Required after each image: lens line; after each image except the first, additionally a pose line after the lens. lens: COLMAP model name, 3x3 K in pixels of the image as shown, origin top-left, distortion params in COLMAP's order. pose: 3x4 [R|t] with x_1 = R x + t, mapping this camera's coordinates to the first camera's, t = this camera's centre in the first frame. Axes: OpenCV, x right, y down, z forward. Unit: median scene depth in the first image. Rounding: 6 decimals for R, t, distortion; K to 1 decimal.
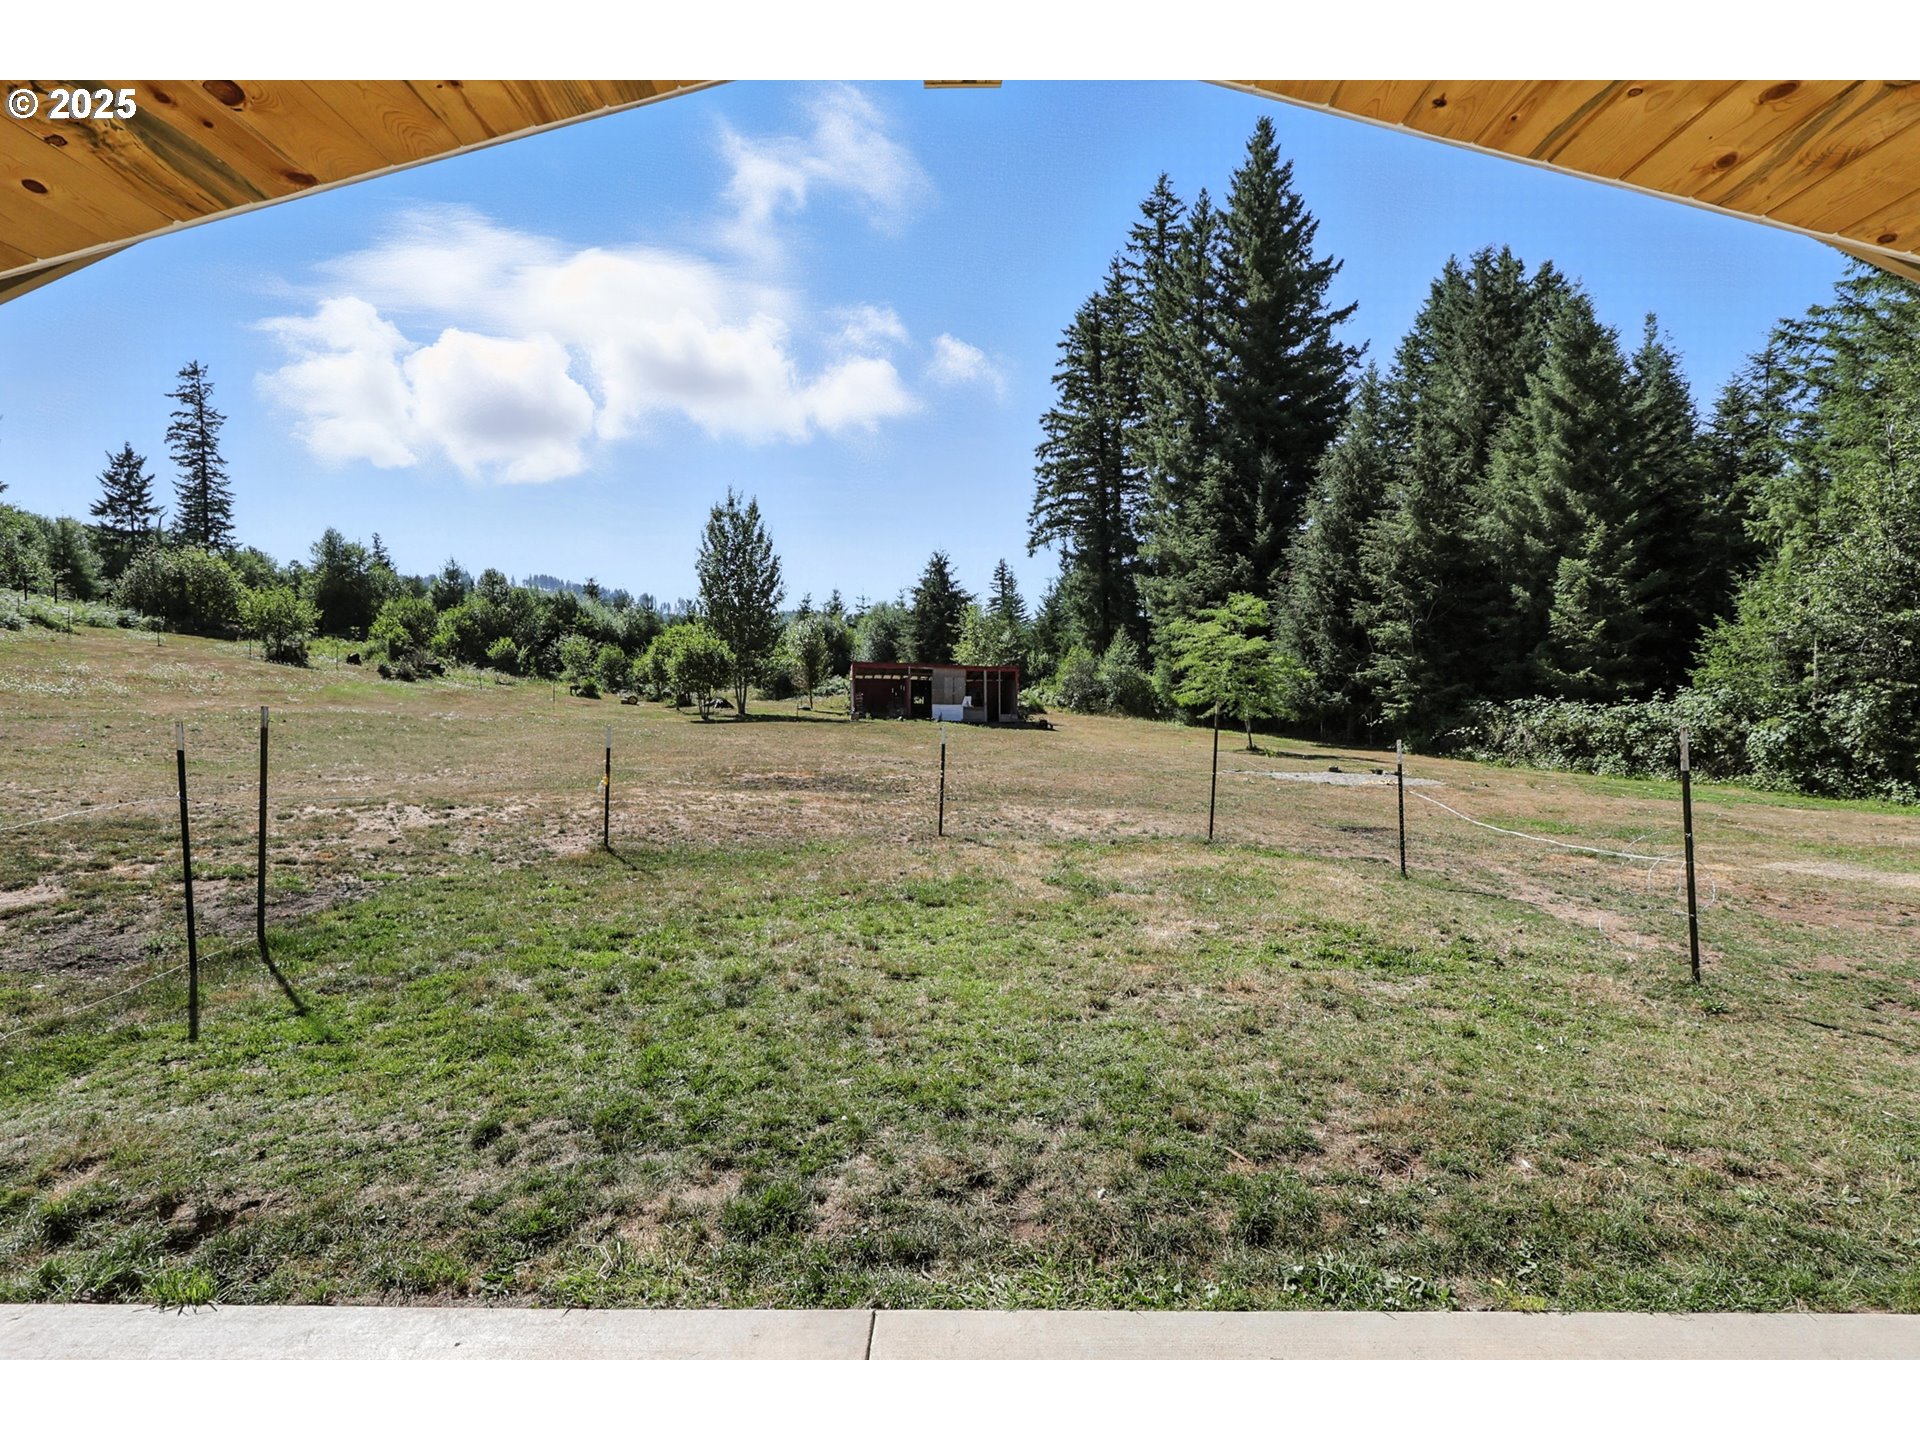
lens RADIAL K [[905.5, 0, 954.9], [0, 905.5, 756.9], [0, 0, 1]] dist [-0.001180, -0.000536]
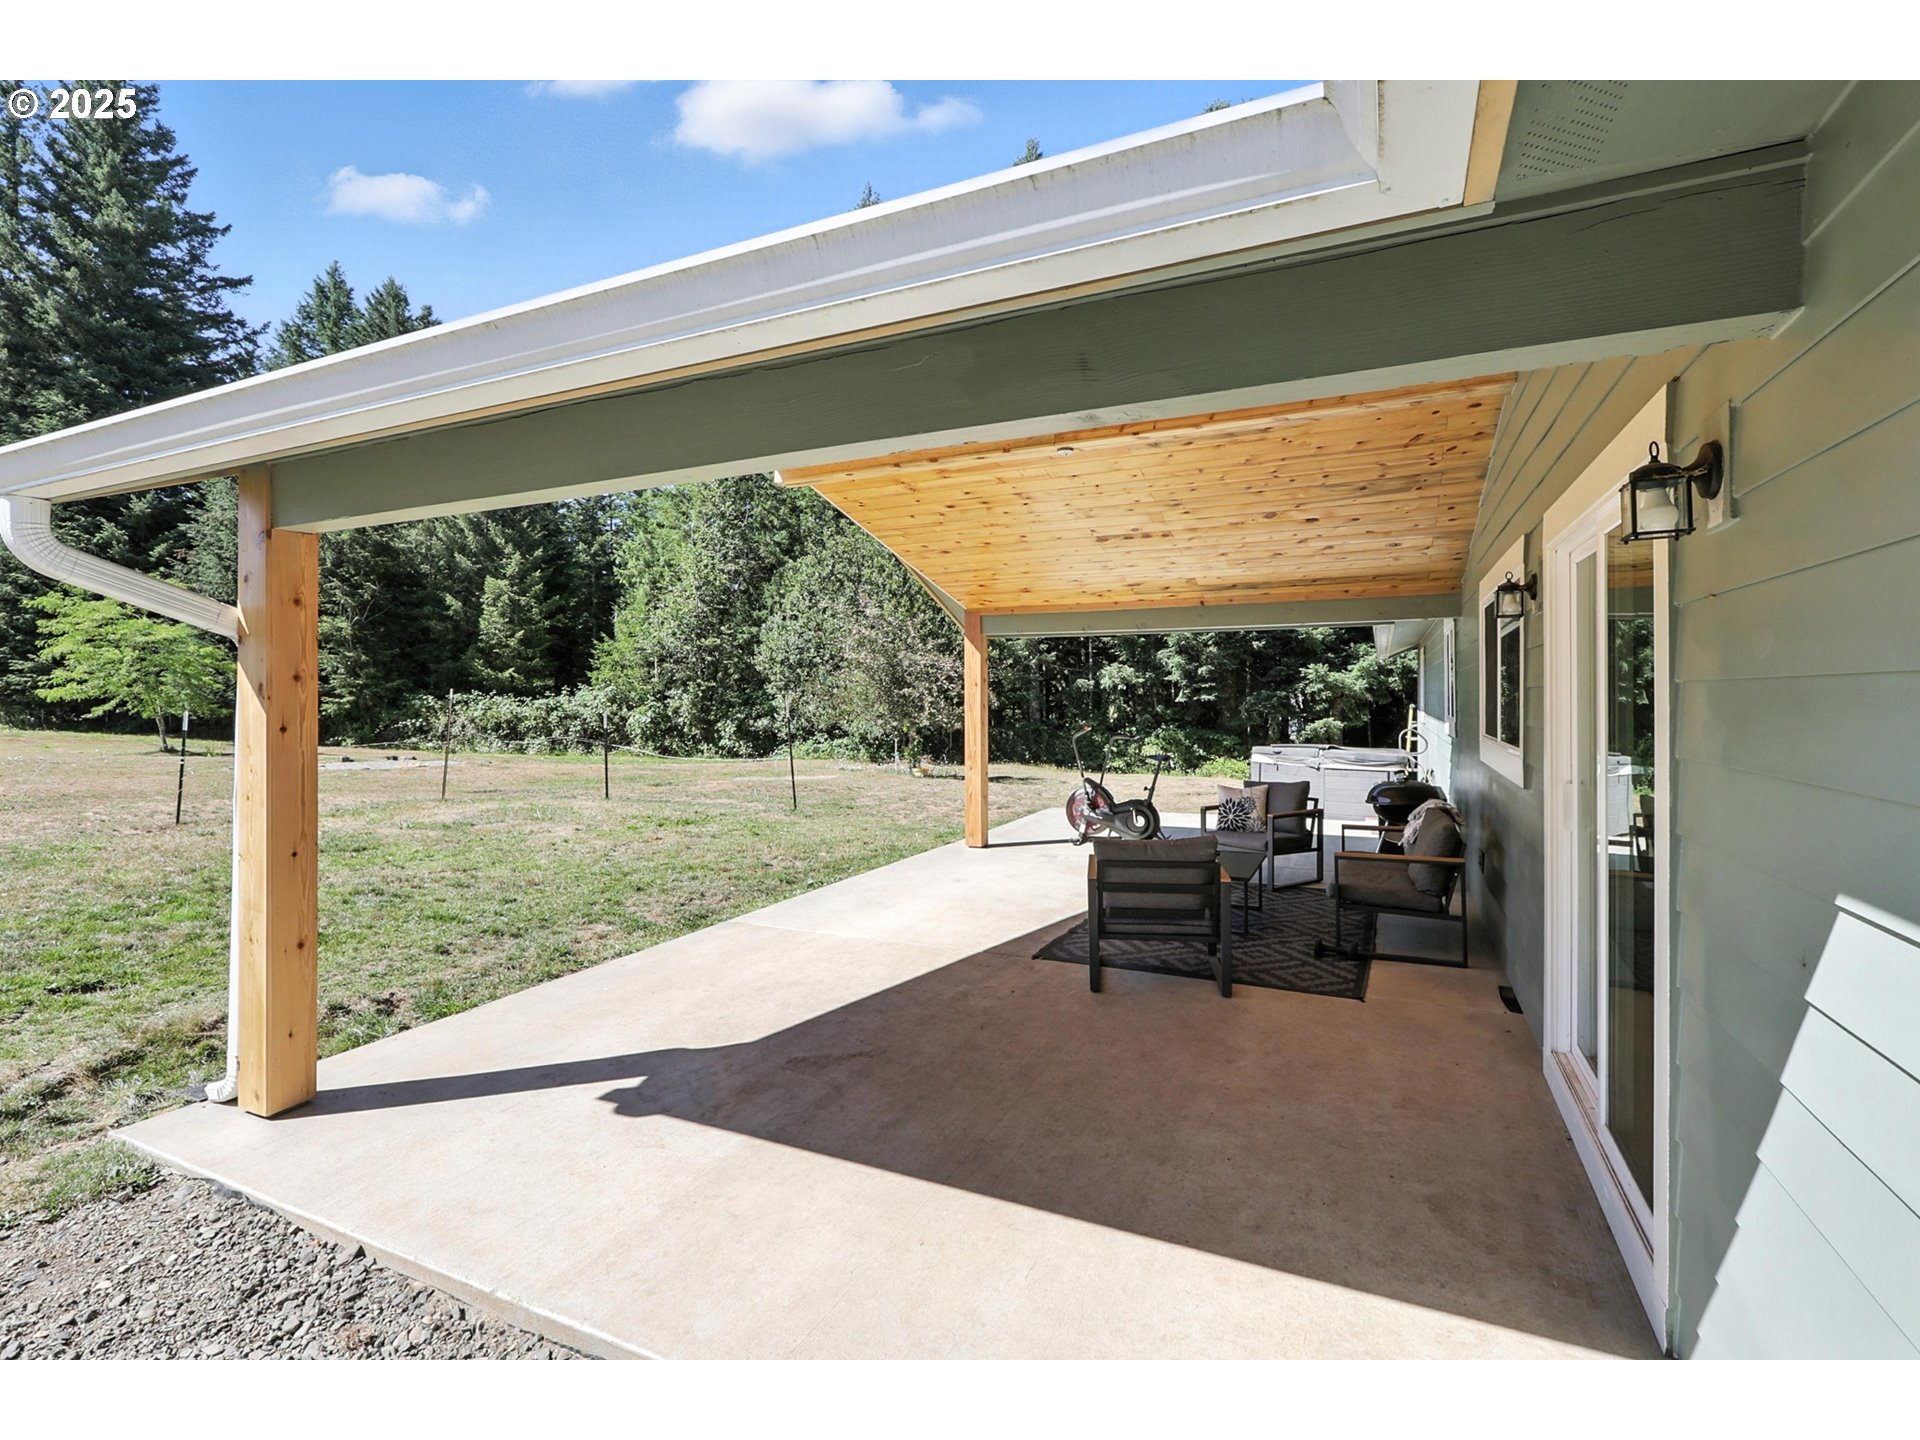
lens RADIAL K [[882.0, 0, 960.5], [0, 882.0, 691.2], [0, 0, 1]] dist [-0.002008, -0.000224]
pose [[0.413955, 0.003760, 0.910290, -0.118838], [0.058844, 0.997789, -0.030881, 0.004561], [-0.908393, 0.066348, 0.412819, -0.038804]]
